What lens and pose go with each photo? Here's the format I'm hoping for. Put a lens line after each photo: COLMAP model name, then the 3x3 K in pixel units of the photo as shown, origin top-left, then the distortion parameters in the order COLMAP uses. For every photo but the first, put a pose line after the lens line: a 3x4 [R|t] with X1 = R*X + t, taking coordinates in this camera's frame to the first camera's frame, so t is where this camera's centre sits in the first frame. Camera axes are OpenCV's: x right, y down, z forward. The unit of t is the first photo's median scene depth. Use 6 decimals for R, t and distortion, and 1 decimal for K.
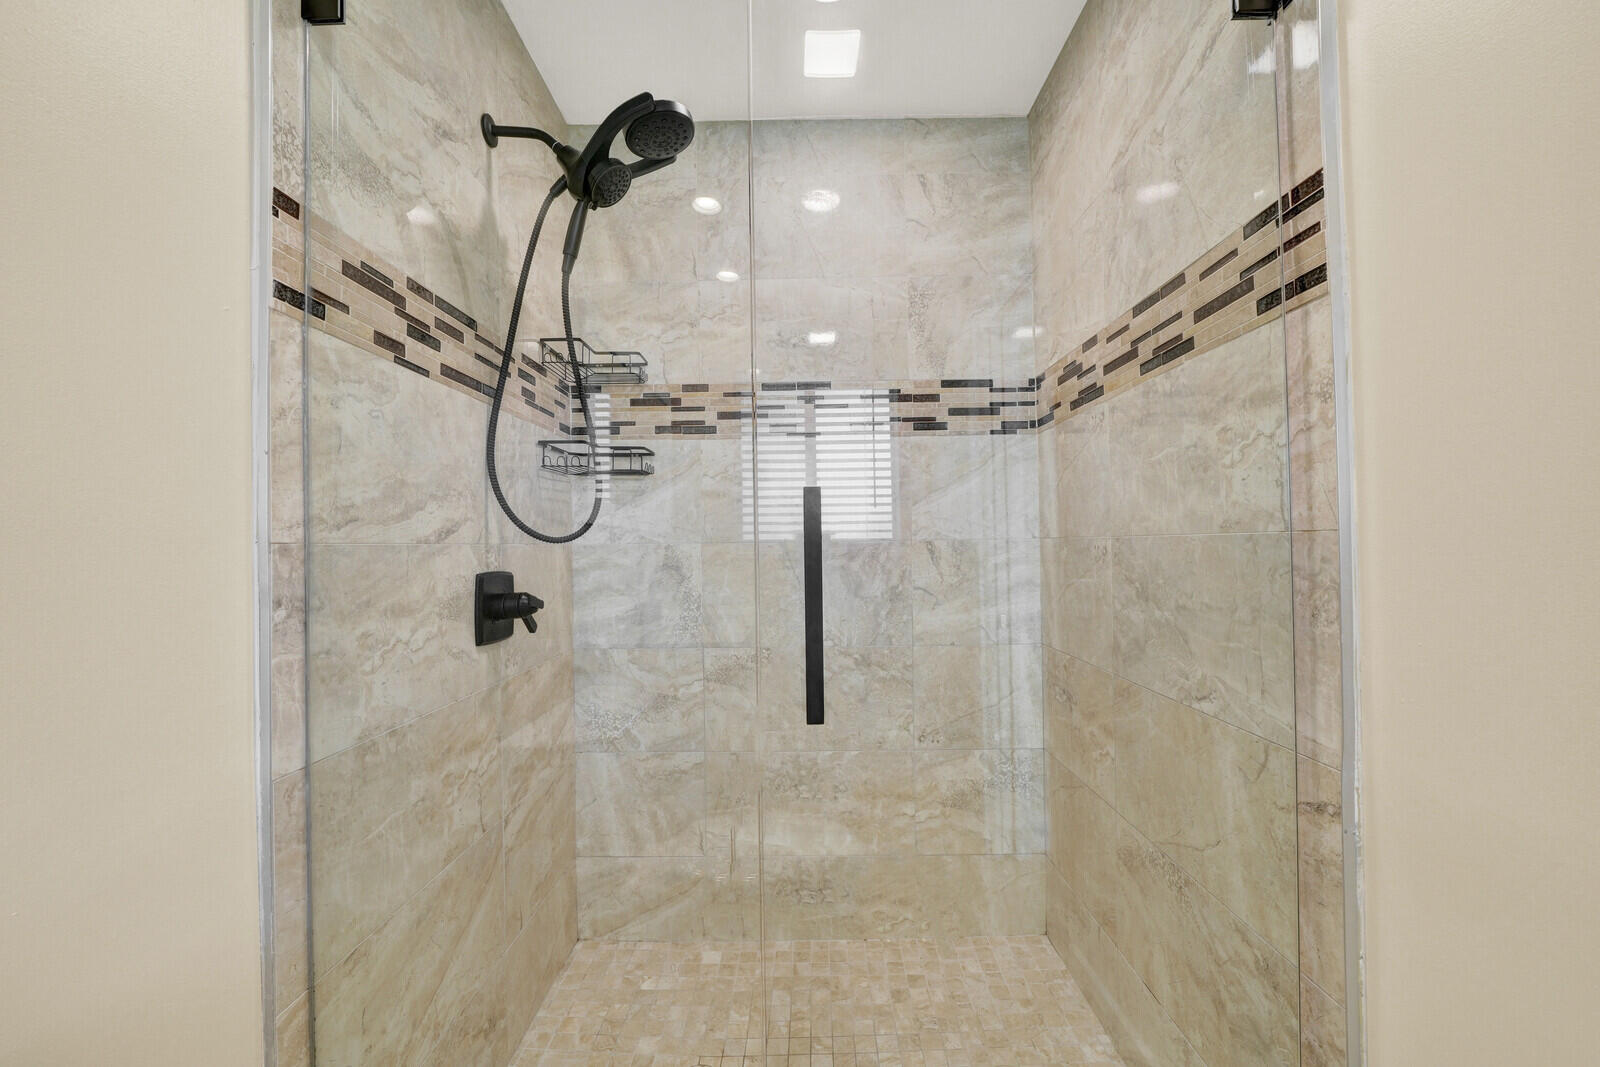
lens RADIAL K [[636.6, 0, 788.7], [0, 636.6, 540.6], [0, 0, 1]] dist [-0.011136, 0.000183]
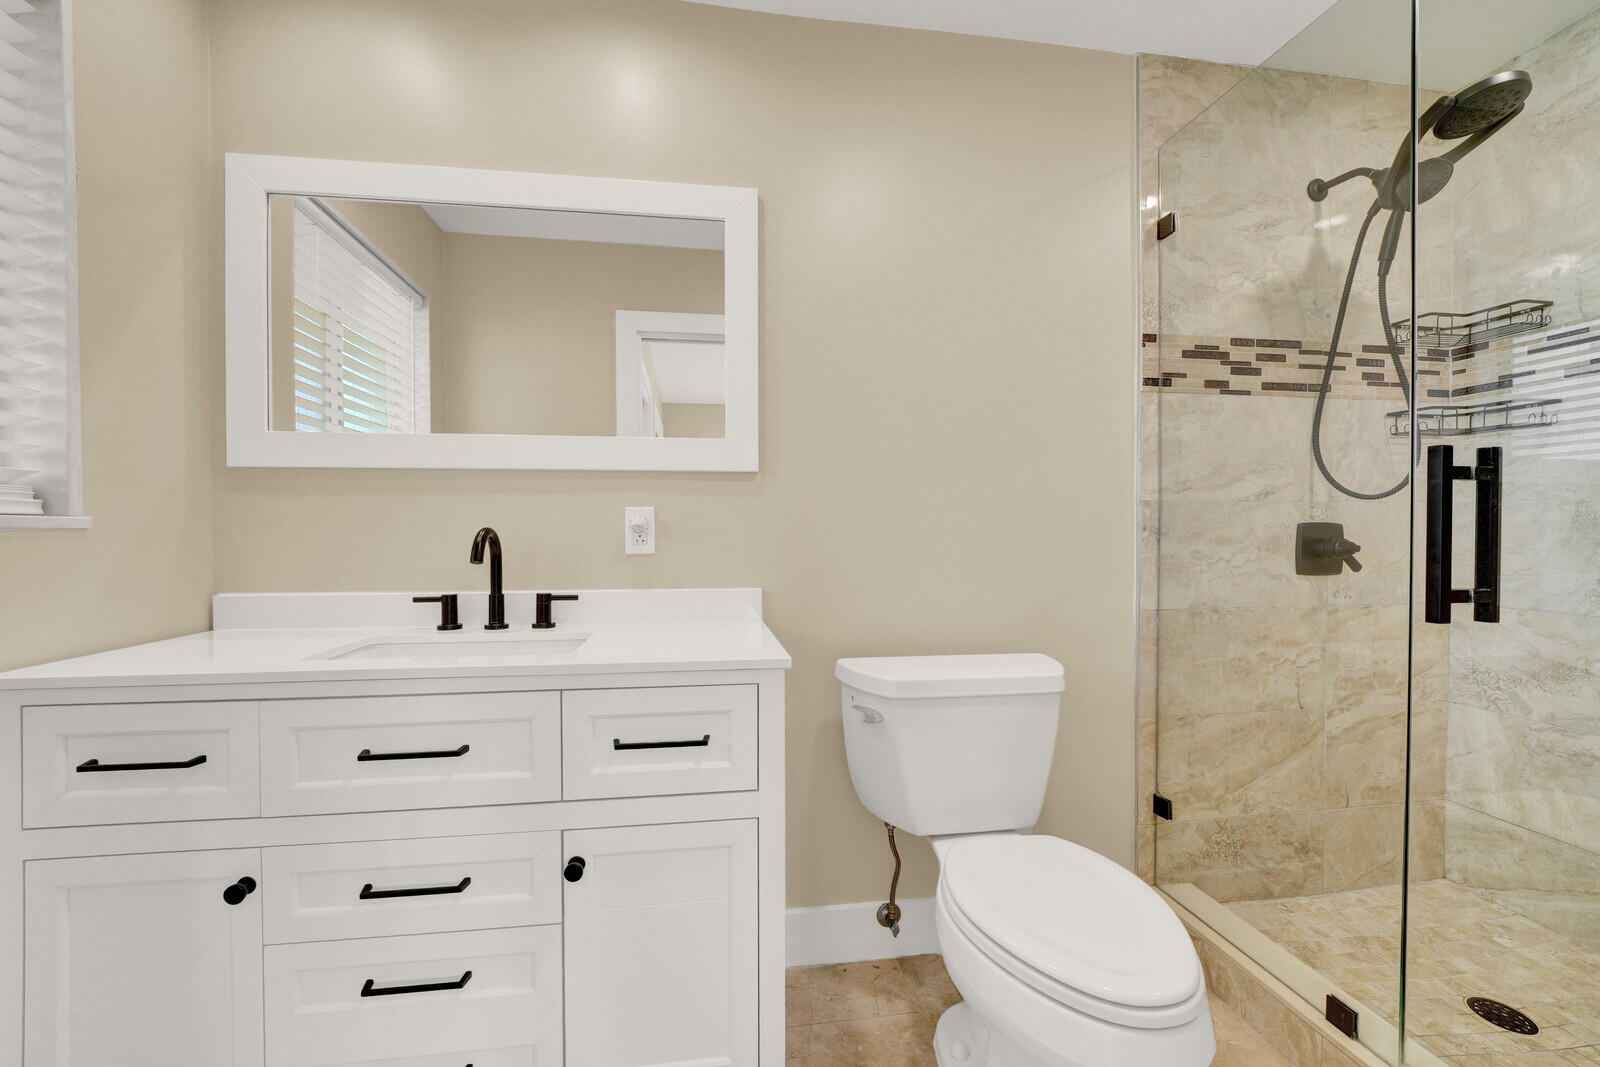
lens RADIAL K [[636.6, 0, 788.7], [0, 636.6, 540.6], [0, 0, 1]] dist [-0.011136, 0.000183]
pose [[0.171327, 0.024290, -0.984915, 0.835756], [0.007882, 0.999630, 0.026024, 0.055535], [0.985183, -0.012222, 0.171072, -0.420332]]
